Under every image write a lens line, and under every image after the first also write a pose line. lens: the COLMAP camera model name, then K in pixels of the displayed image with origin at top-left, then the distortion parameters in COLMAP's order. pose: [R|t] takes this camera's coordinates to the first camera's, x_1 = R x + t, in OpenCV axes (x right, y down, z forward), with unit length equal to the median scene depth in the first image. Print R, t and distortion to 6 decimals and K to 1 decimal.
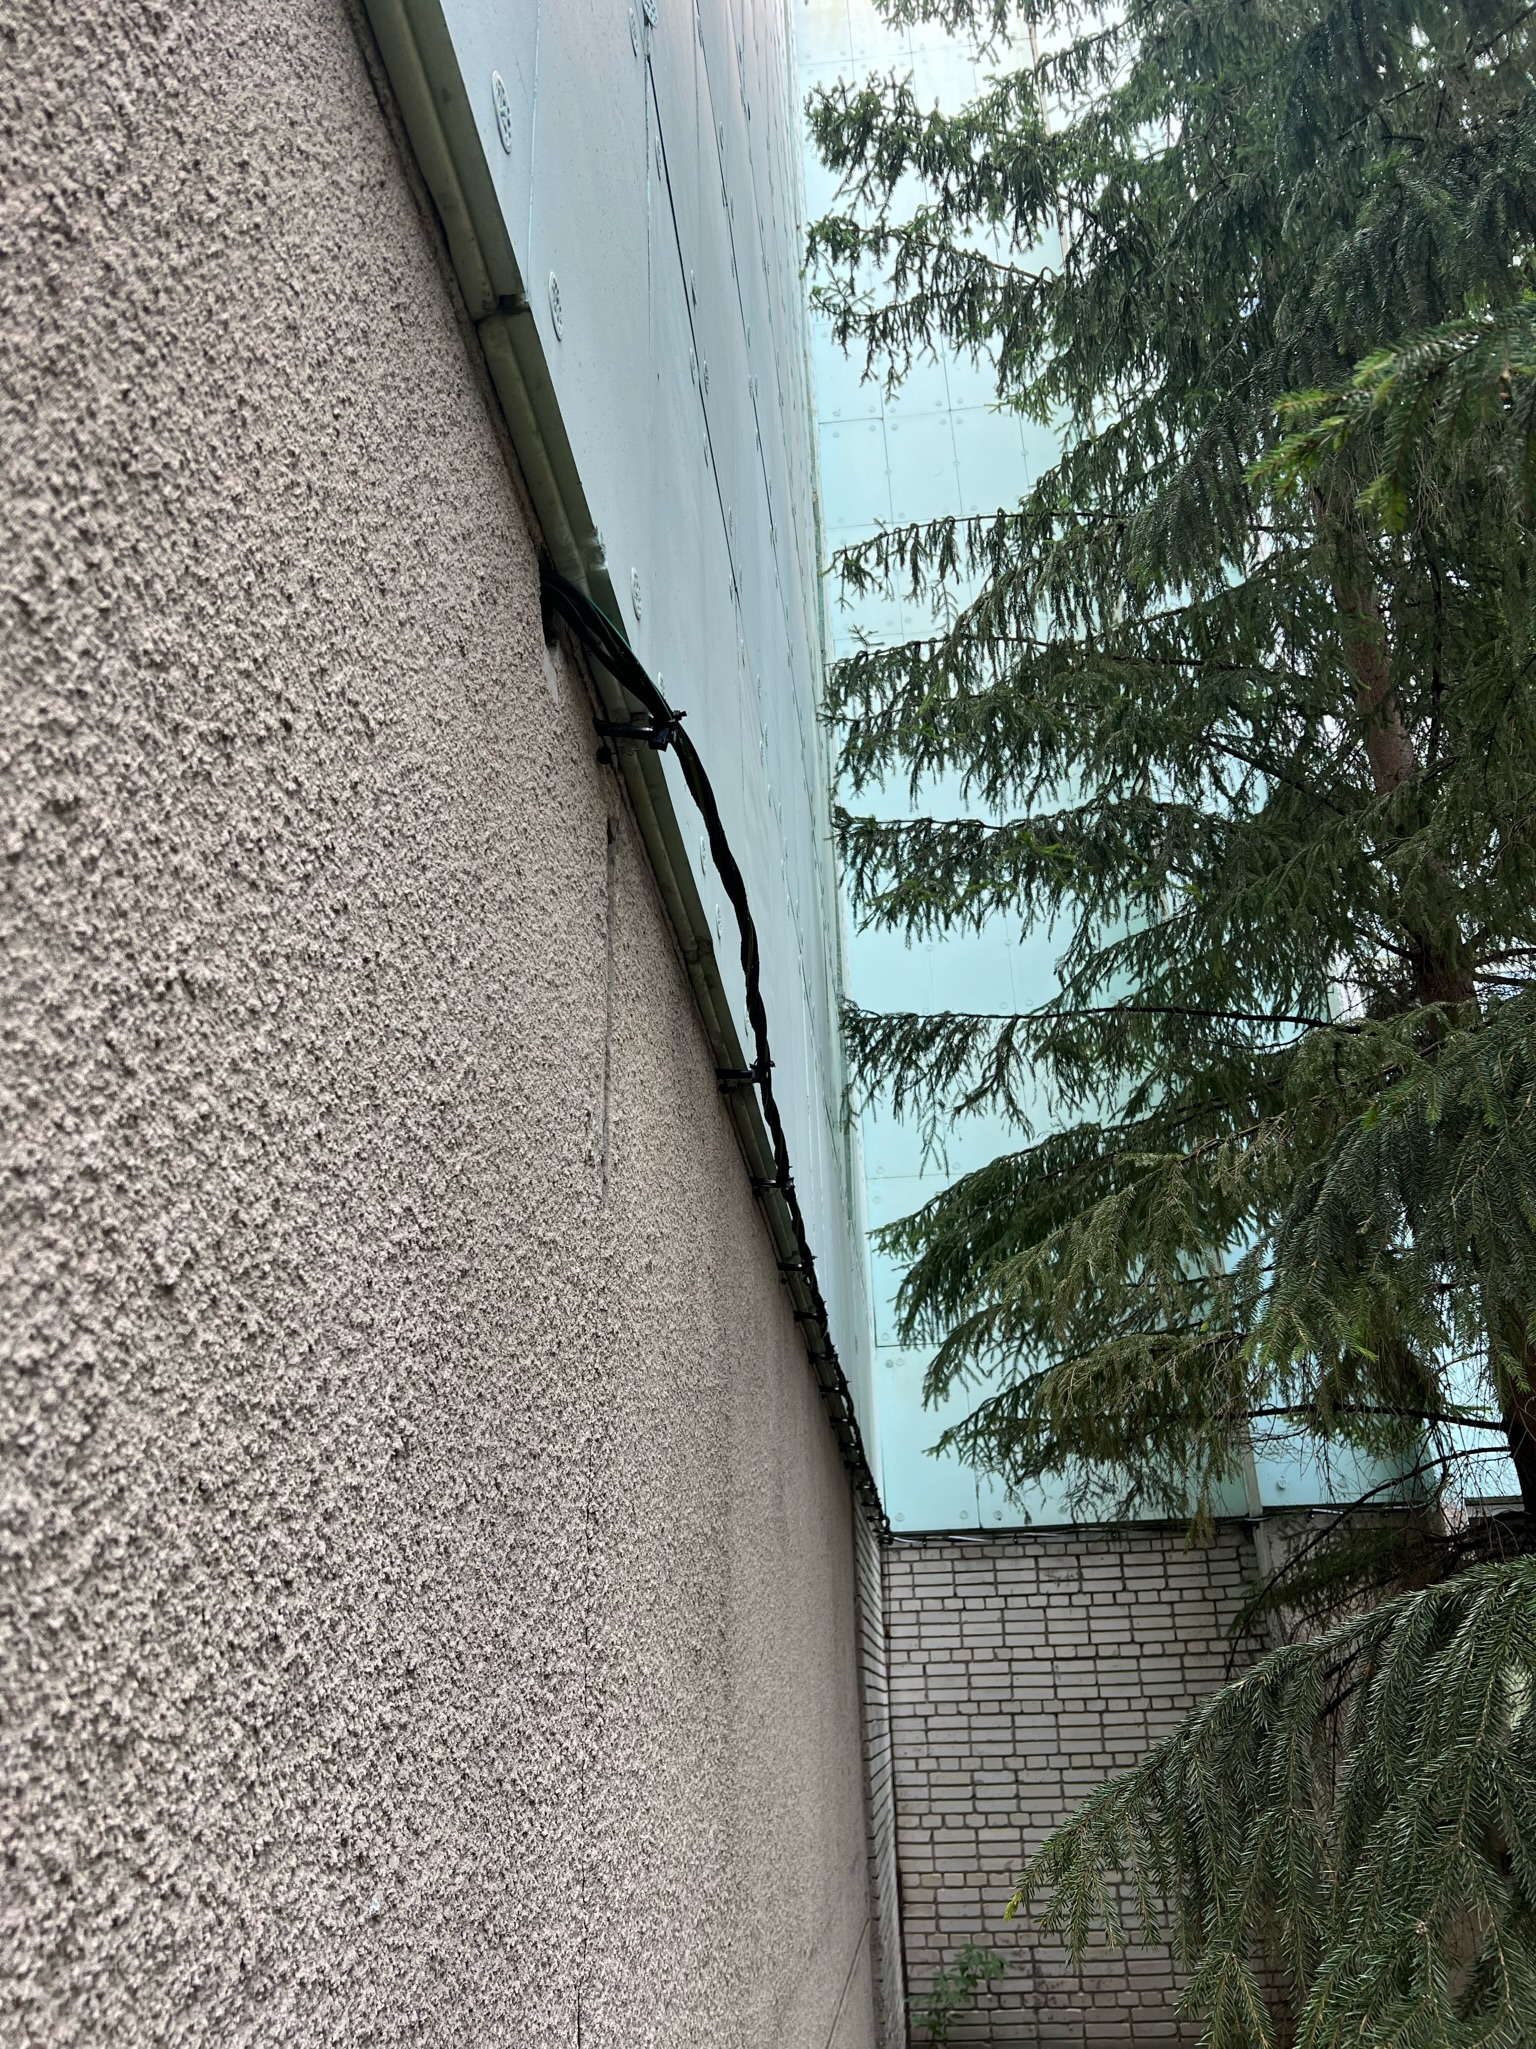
lens RADIAL K [[1529.0, 0, 792.2], [0, 1529.0, 1036.9], [0, 0, 1]] dist [0.052192, -0.066826]
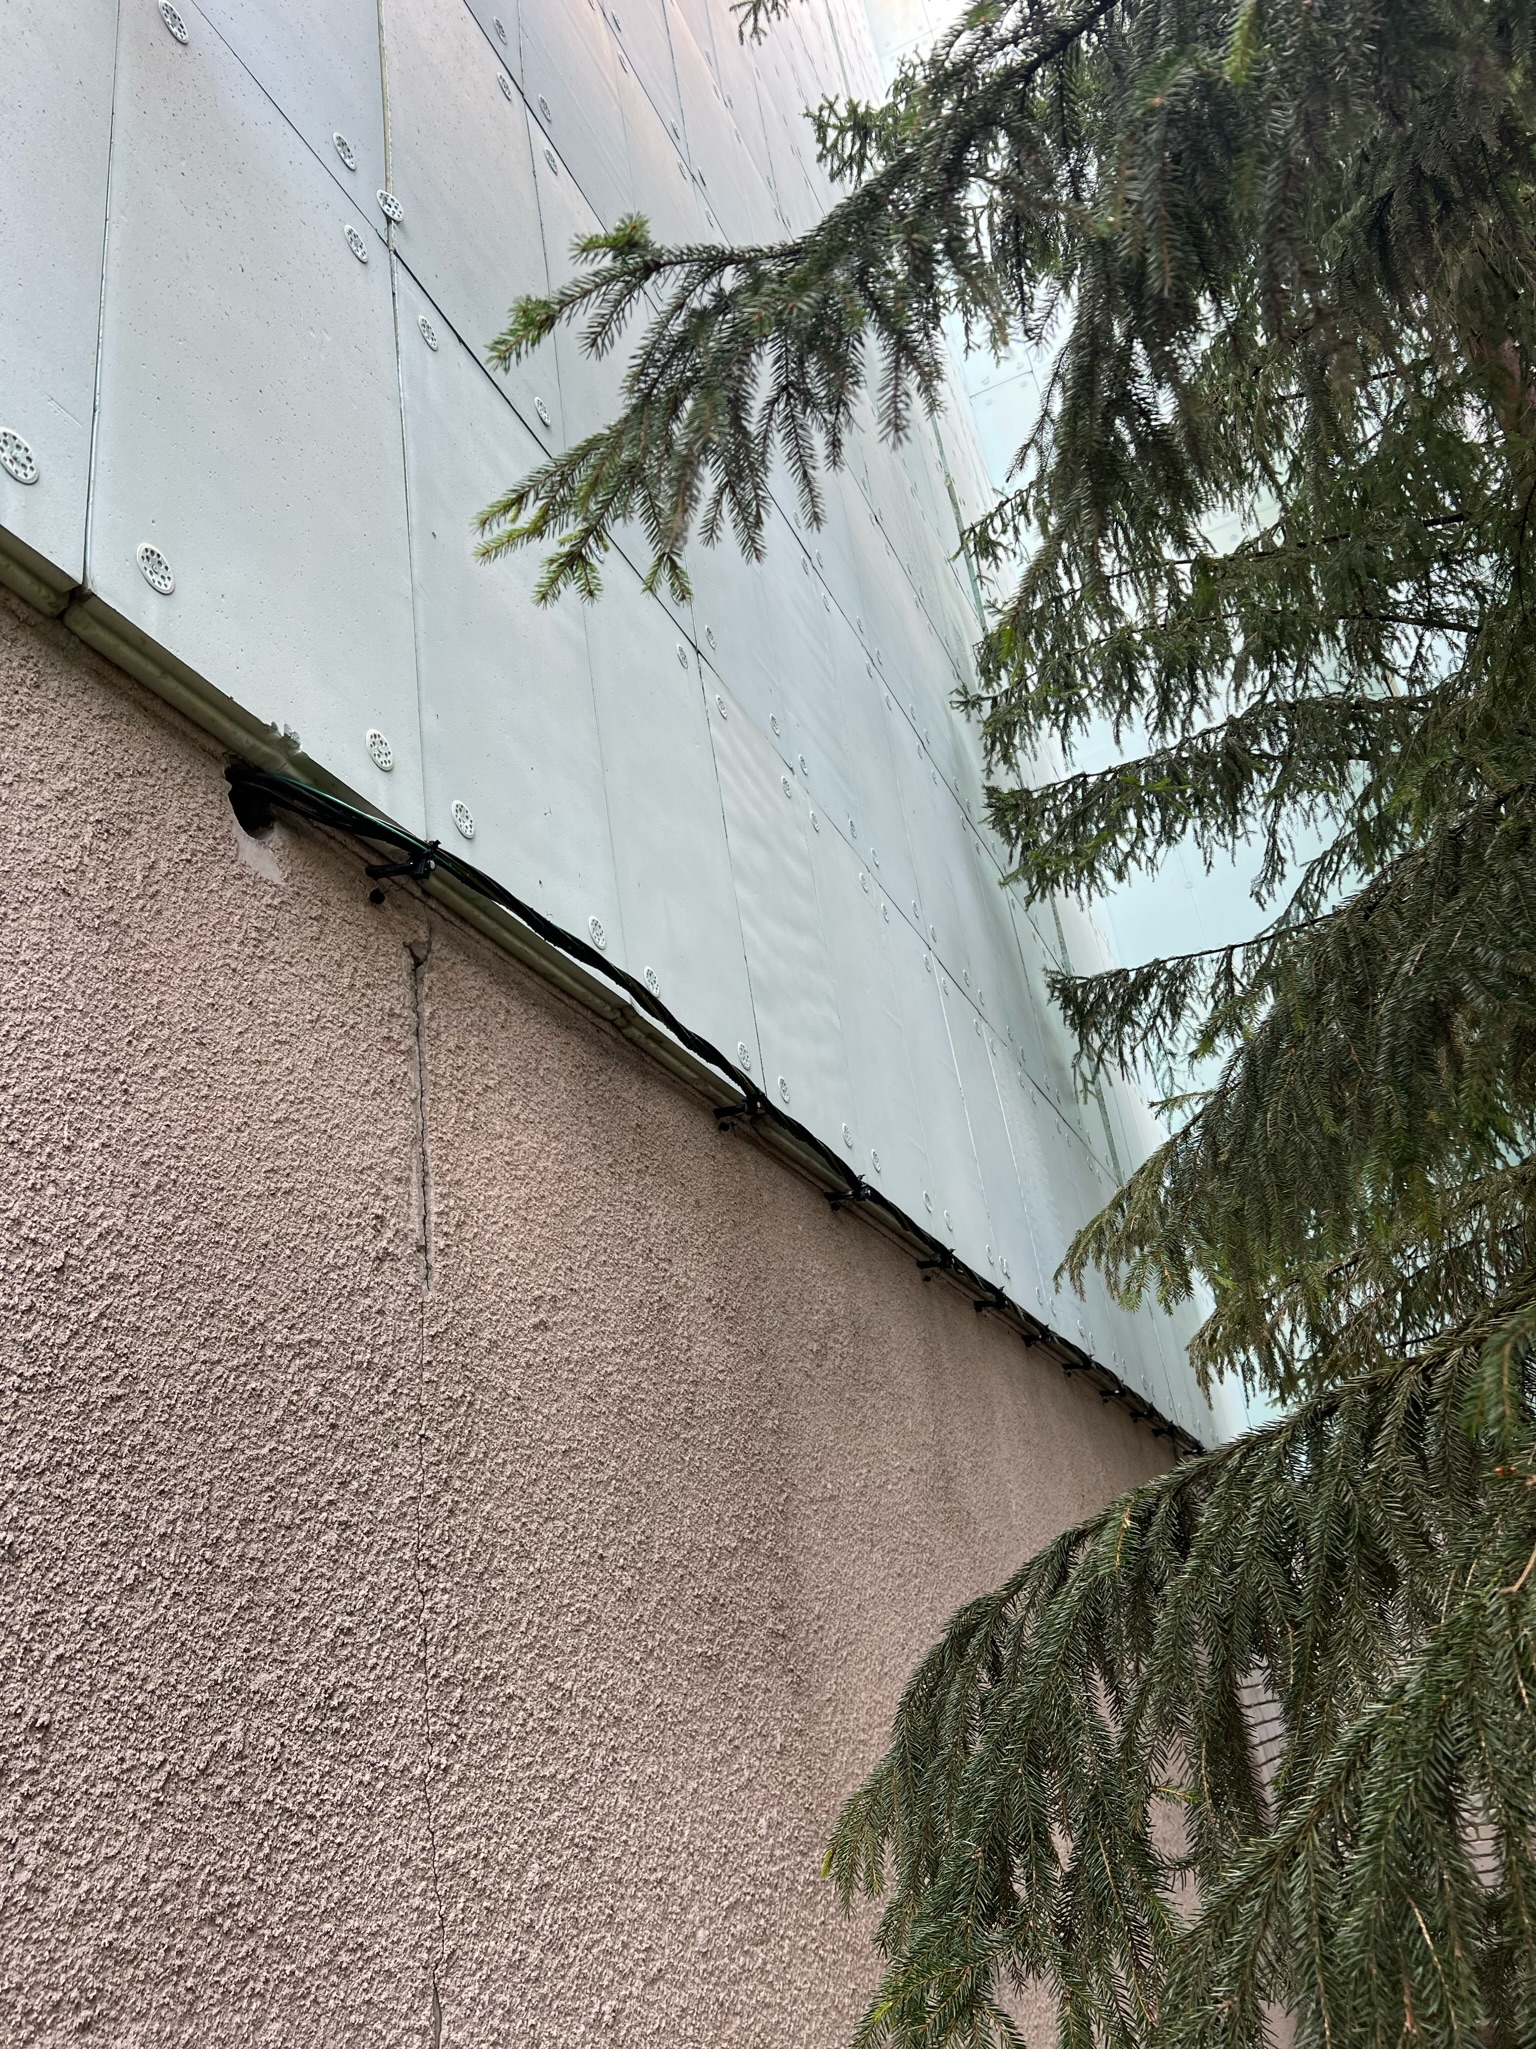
lens RADIAL K [[1538.2, 0, 768.0], [0, 1538.2, 1024.5], [0, 0, 1]] dist [0.013424, 0.006906]
pose [[0.942158, -0.222008, -0.251098, 0.105920], [0.220536, 0.974774, -0.034358, 0.003169], [0.252392, -0.023006, 0.967352, -0.009461]]
